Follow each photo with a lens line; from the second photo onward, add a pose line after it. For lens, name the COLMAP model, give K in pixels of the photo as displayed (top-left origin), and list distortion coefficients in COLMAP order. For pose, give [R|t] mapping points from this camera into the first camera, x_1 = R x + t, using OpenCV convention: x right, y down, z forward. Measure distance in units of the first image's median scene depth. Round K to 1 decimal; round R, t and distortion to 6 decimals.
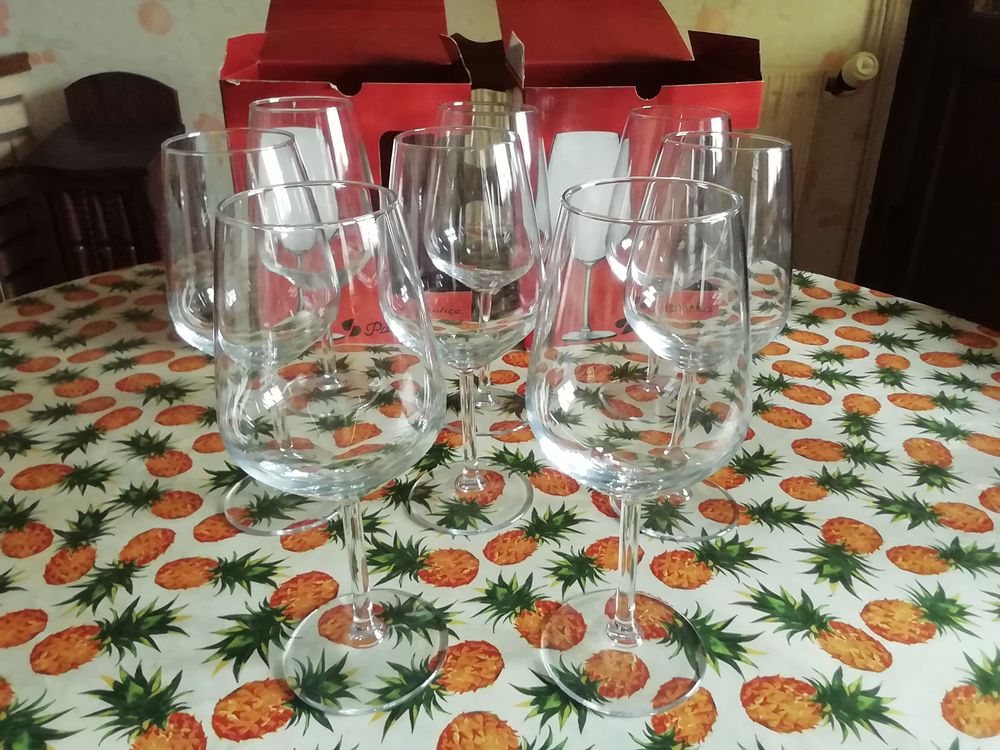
lens RADIAL K [[784.3, 0, 509.2], [0, 784.3, 368.5], [0, 0, 1]] dist [0.103336, -0.152941]
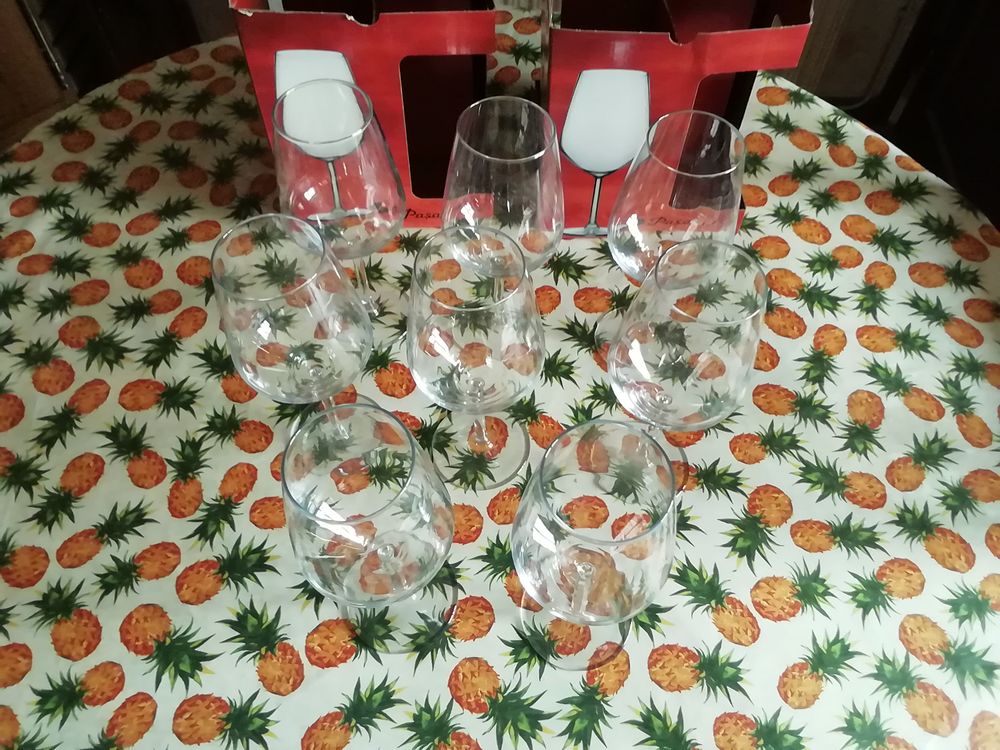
lens RADIAL K [[784.3, 0, 508.9], [0, 784.3, 367.0], [0, 0, 1]] dist [0.103336, -0.152941]
pose [[0.997764, 0.060522, -0.028342, 0.028495], [-0.037710, 0.859992, 0.508912, -0.679004], [0.055174, -0.506706, 0.860352, -0.027683]]
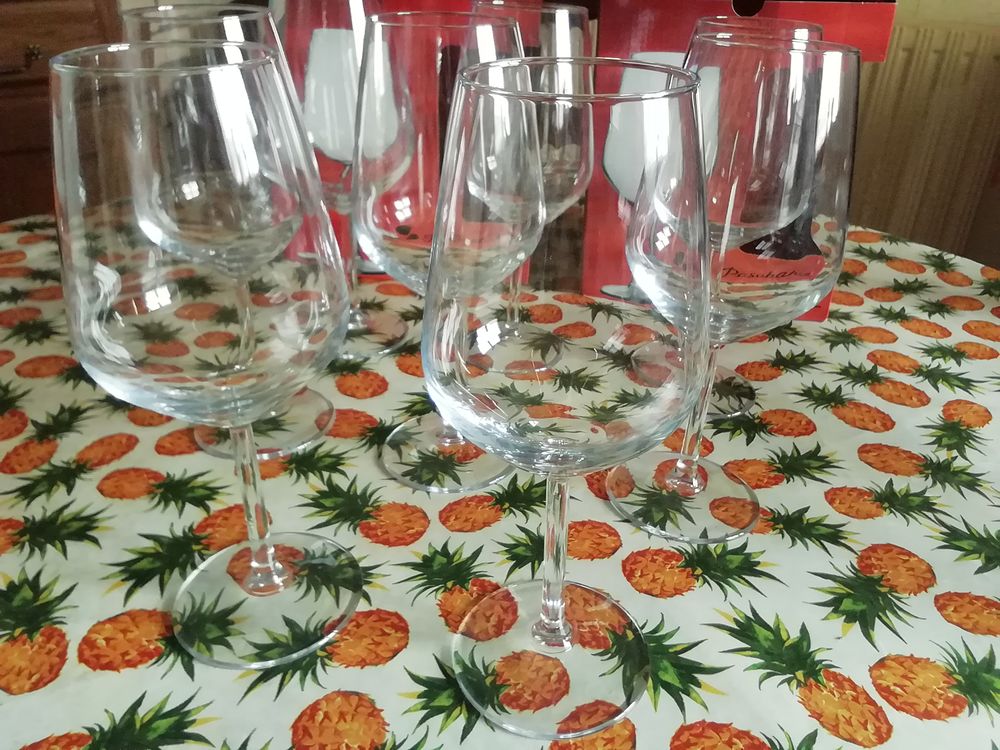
lens RADIAL K [[784.3, 0, 510.2], [0, 784.3, 375.9], [0, 0, 1]] dist [0.103336, -0.152941]
pose [[0.974417, 0.131193, -0.182481, 0.189056], [-0.121374, 0.990540, 0.064024, 0.016731], [0.189154, -0.040238, 0.981123, 0.168536]]
